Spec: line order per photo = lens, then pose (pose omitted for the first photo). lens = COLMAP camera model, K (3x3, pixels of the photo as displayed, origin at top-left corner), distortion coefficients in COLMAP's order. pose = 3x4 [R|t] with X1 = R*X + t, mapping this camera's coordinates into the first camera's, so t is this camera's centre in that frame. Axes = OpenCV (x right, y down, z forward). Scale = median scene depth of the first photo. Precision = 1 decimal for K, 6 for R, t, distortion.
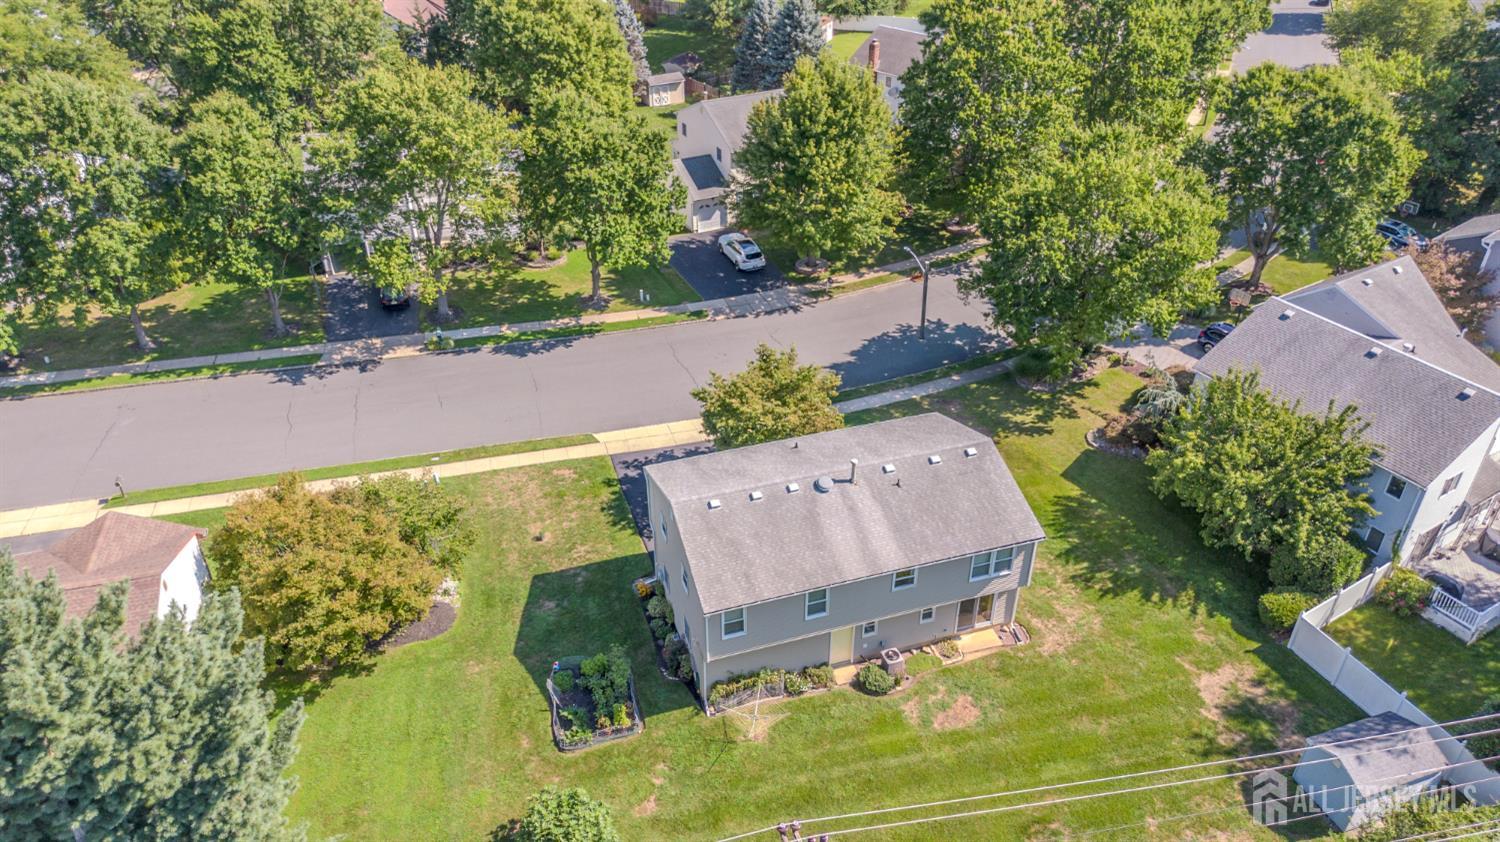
lens RADIAL K [[1063.4, 0, 748.0], [0, 1063.4, 419.9], [0, 0, 1]] dist [0.067567, -0.070234]
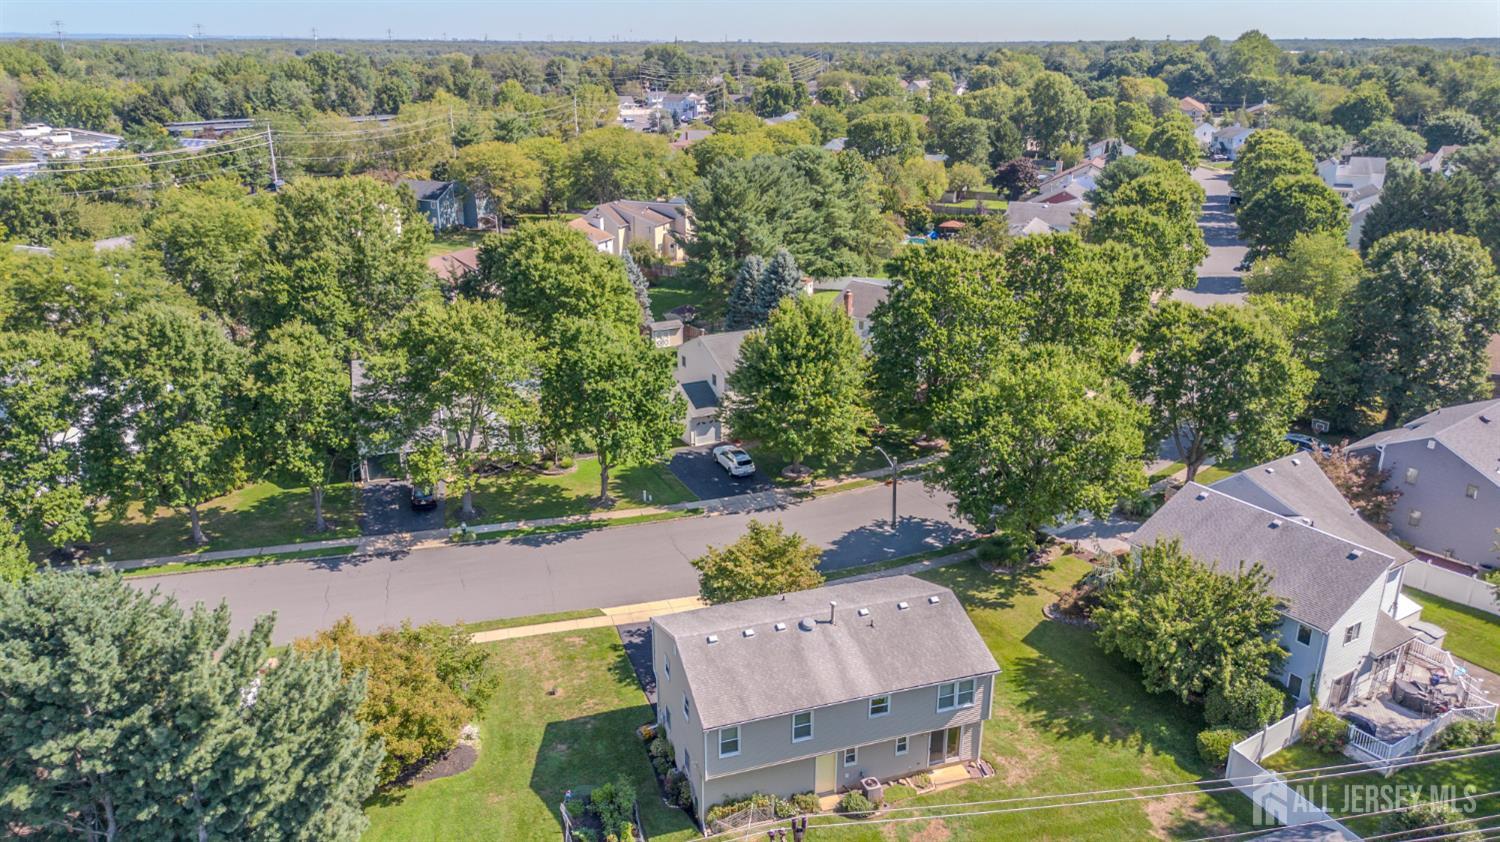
lens RADIAL K [[1063.4, 0, 748.9], [0, 1063.4, 414.7], [0, 0, 1]] dist [0.067567, -0.070234]
pose [[0.999941, -0.000501, 0.010881, -0.003284], [0.003130, 0.970022, -0.242997, 0.089964], [-0.010434, 0.243017, 0.969966, -0.132497]]
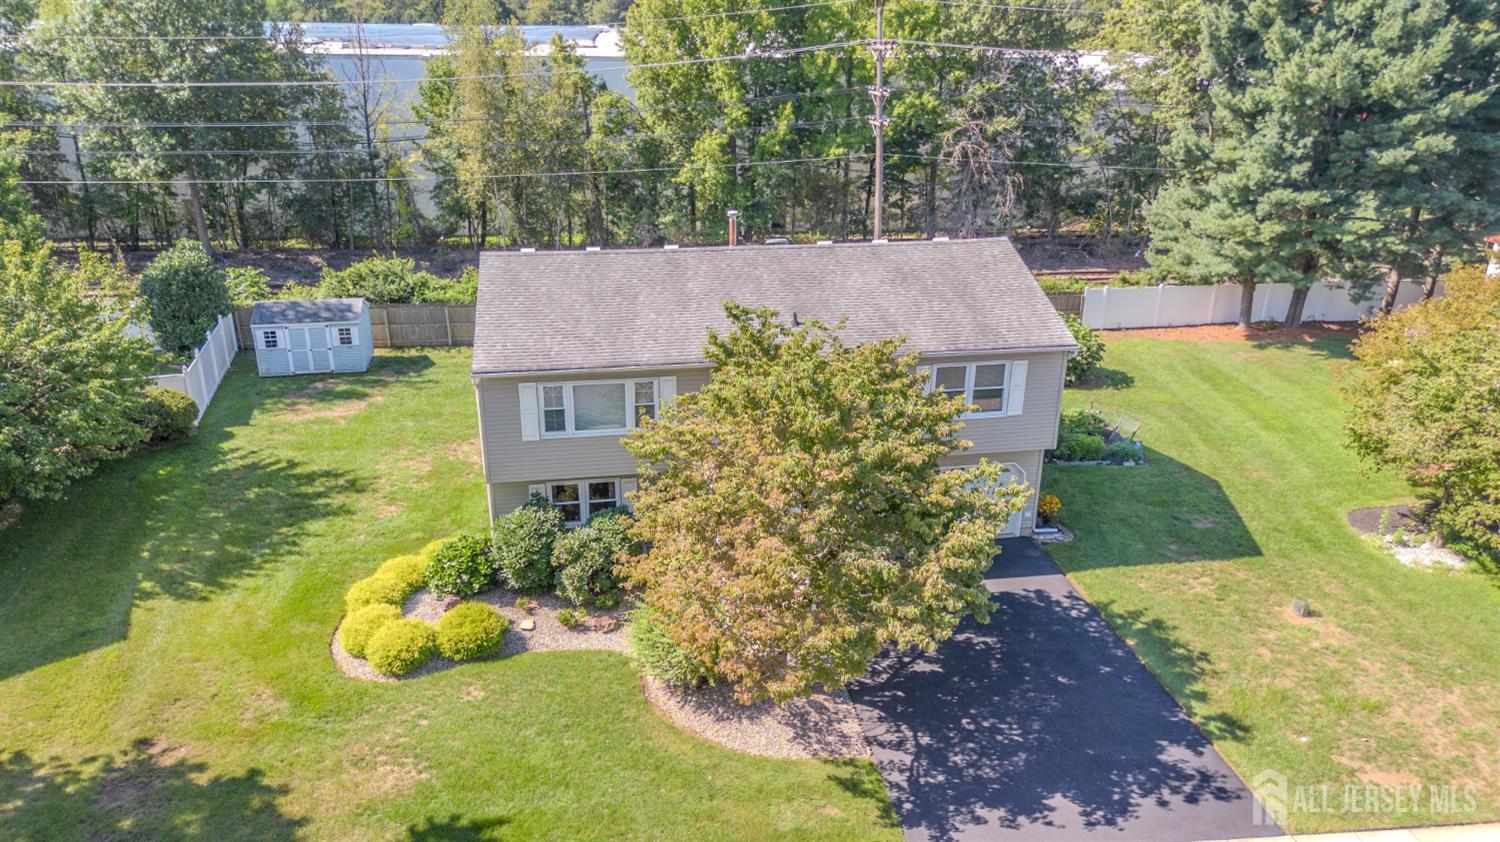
lens RADIAL K [[1063.4, 0, 750.5], [0, 1063.4, 399.8], [0, 0, 1]] dist [0.067567, -0.070234]
pose [[-0.988908, -0.056794, 0.137245, -0.006652], [0.076881, 0.594879, 0.800130, -0.316999], [-0.127087, 0.801806, -0.583914, 1.099353]]
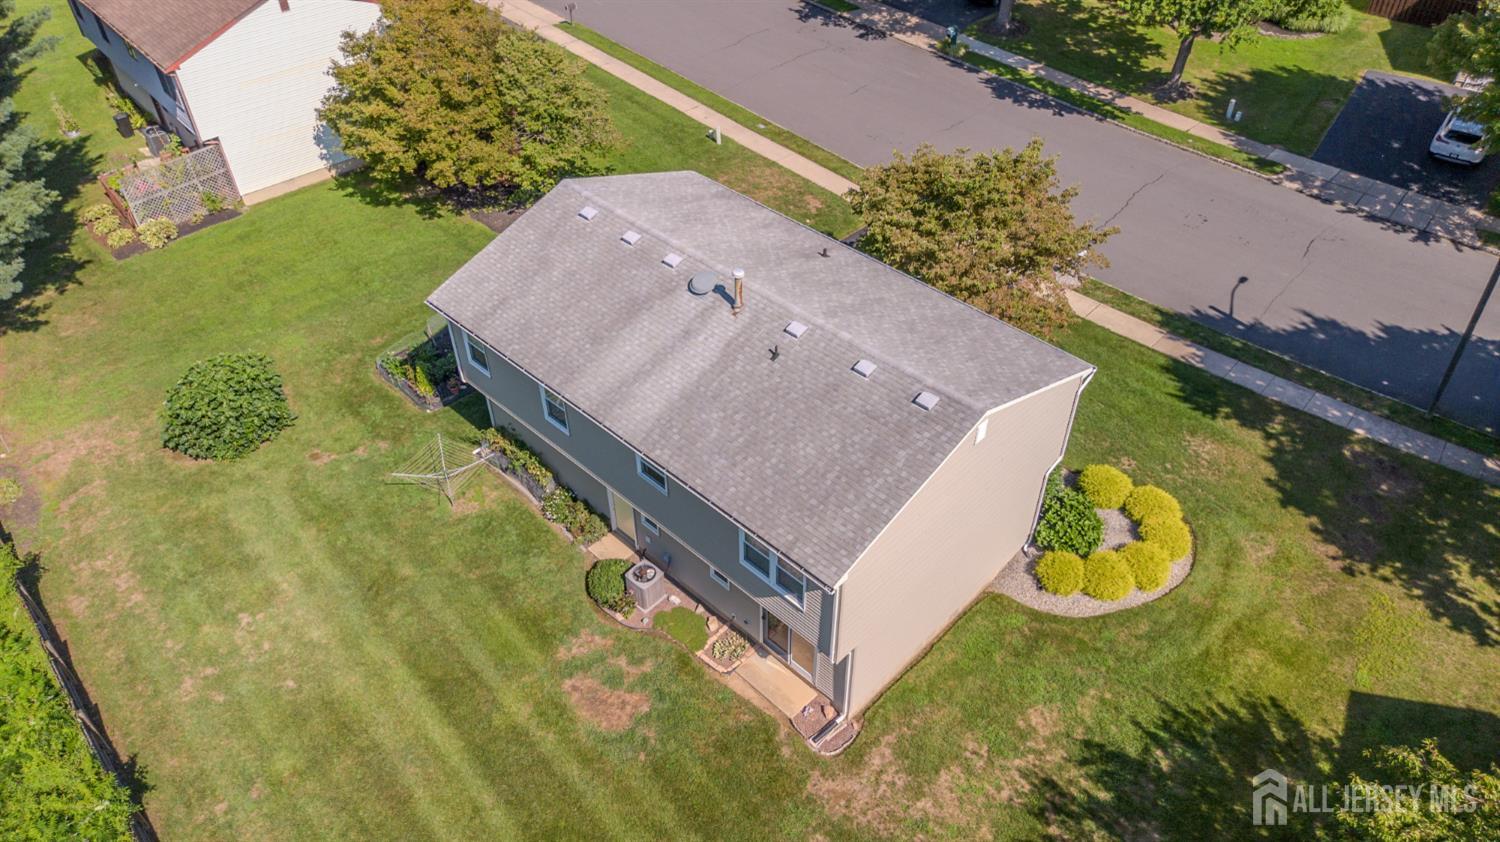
lens RADIAL K [[1063.4, 0, 740.0], [0, 1063.4, 429.6], [0, 0, 1]] dist [0.067567, -0.070234]
pose [[0.456270, 0.590187, -0.665956, 0.397570], [-0.479191, 0.793578, 0.374979, -0.080809], [0.749796, 0.148029, 0.644898, 0.473779]]
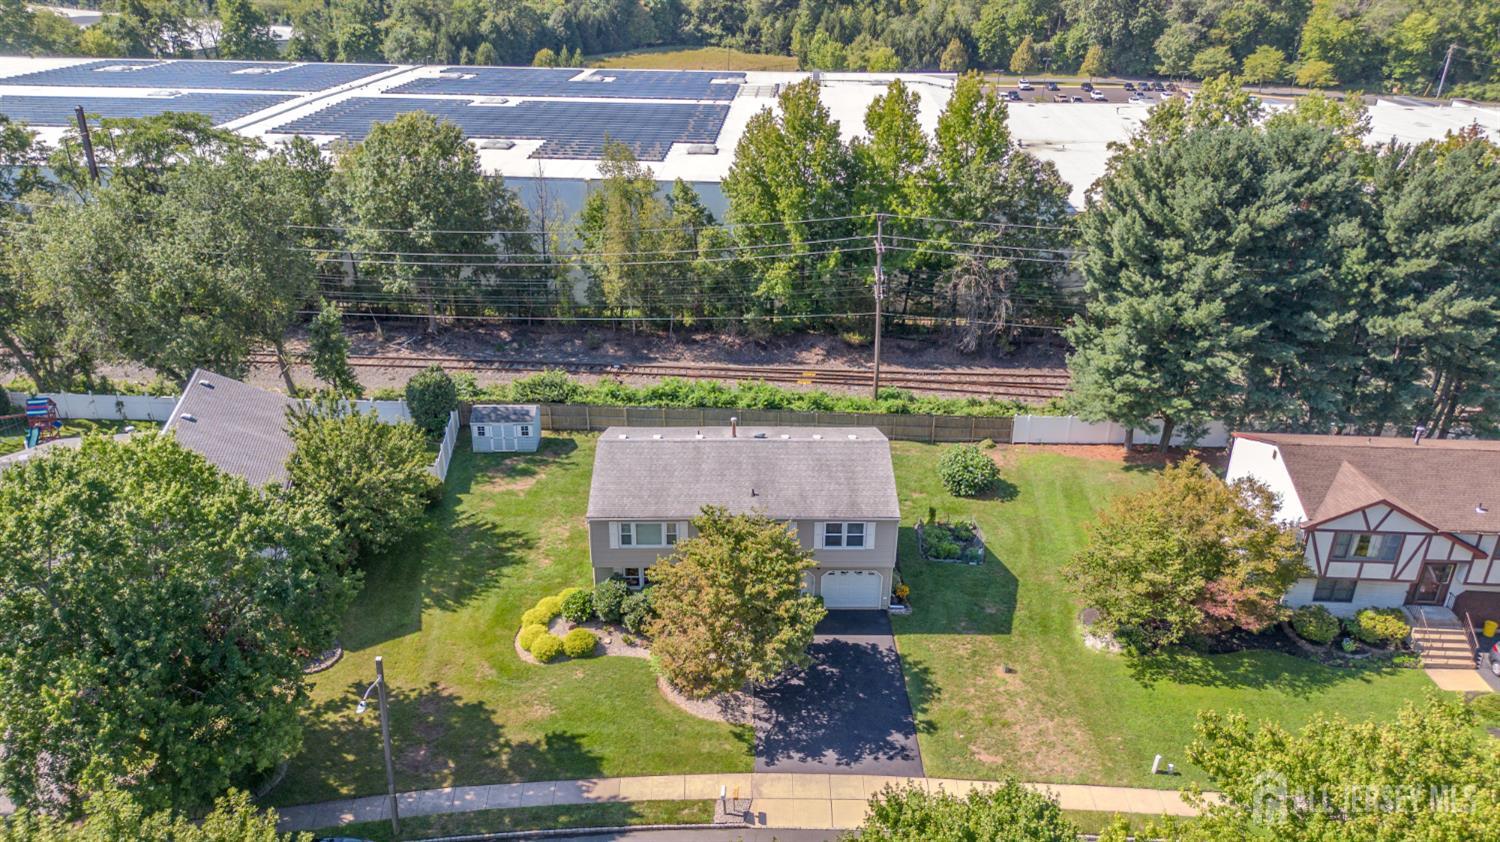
lens RADIAL K [[1063.4, 0, 755.8], [0, 1063.4, 392.4], [0, 0, 1]] dist [0.067567, -0.070234]
pose [[-0.956088, -0.123491, 0.265793, -0.179435], [0.153659, 0.561046, 0.813398, -0.713539], [-0.249569, 0.818521, -0.517434, 1.182945]]
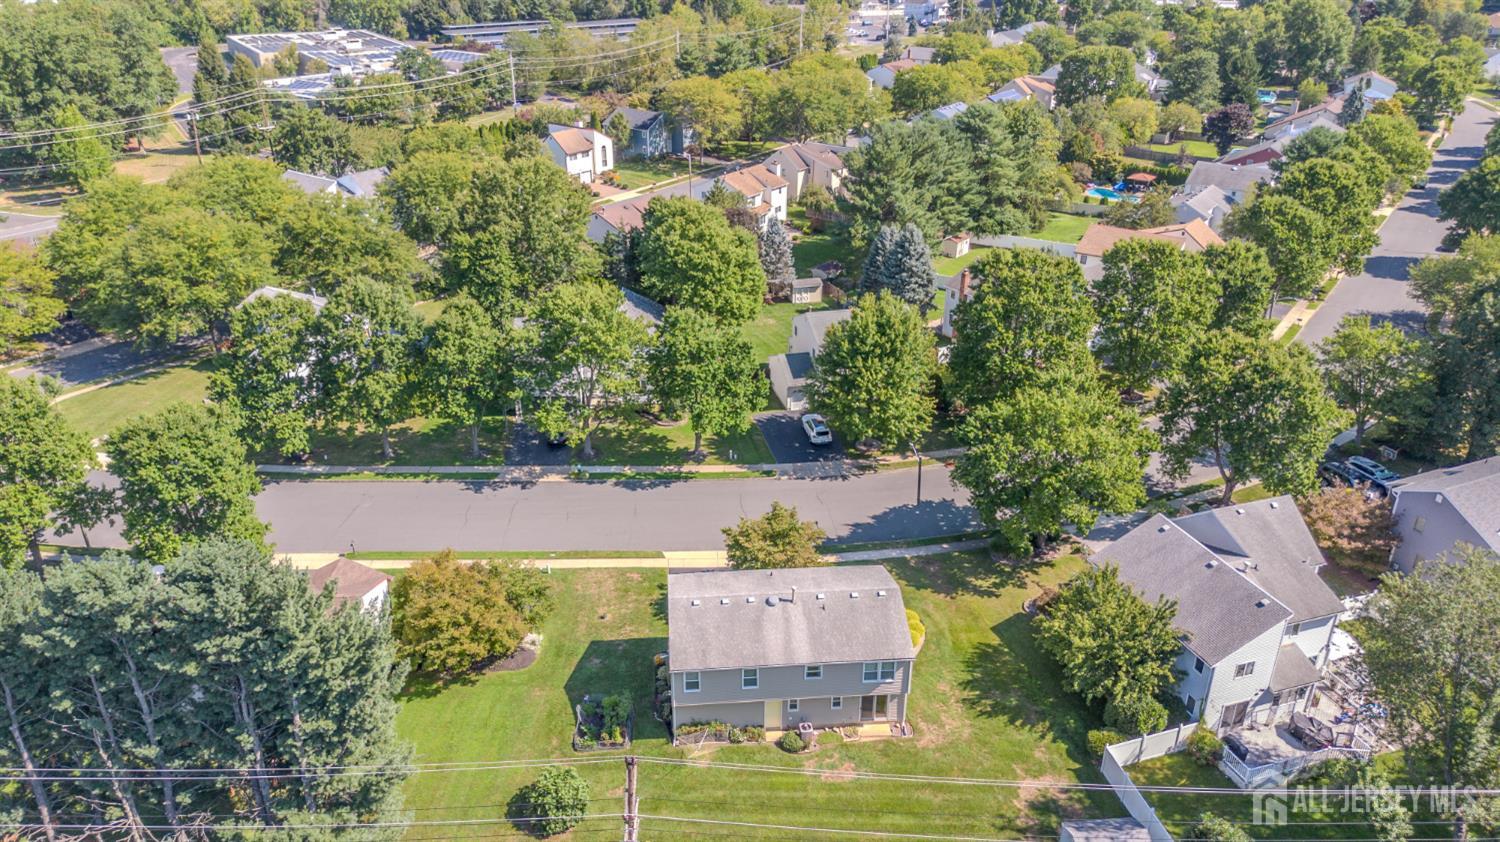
lens RADIAL K [[1063.4, 0, 750.4], [0, 1063.4, 413.5], [0, 0, 1]] dist [0.067567, -0.070234]
pose [[0.973800, 0.101430, -0.203531, 0.236713], [-0.128920, 0.983530, -0.126679, -0.003365], [0.187330, 0.149599, 0.970839, -0.367178]]
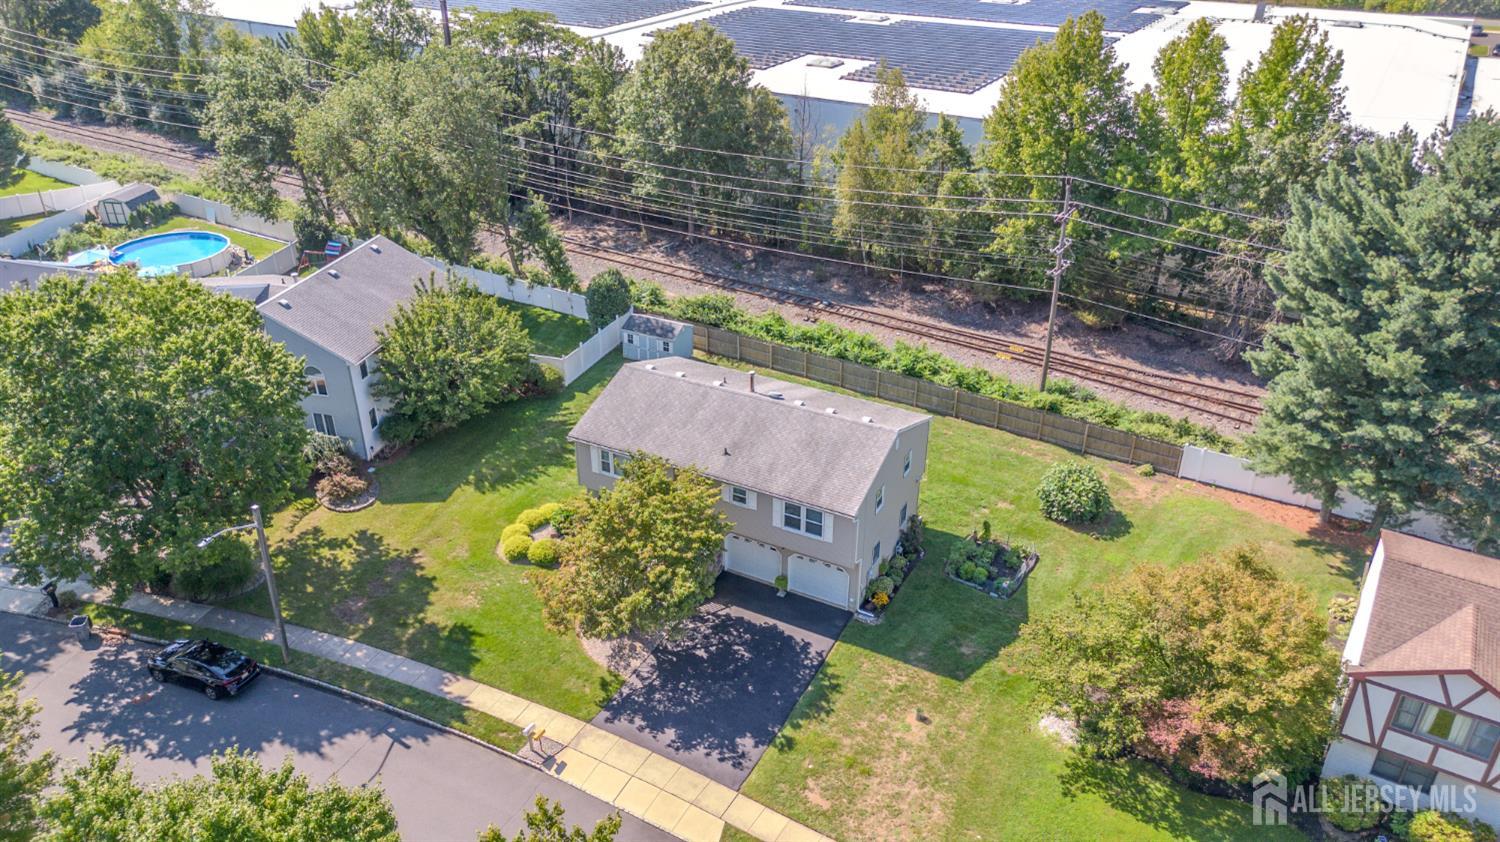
lens RADIAL K [[1063.4, 0, 761.1], [0, 1063.4, 406.1], [0, 0, 1]] dist [0.067567, -0.070234]
pose [[-0.702877, -0.336248, 0.626819, -0.470917], [0.387495, 0.557976, 0.733833, -0.575531], [-0.596500, 0.758683, -0.261894, 0.978246]]
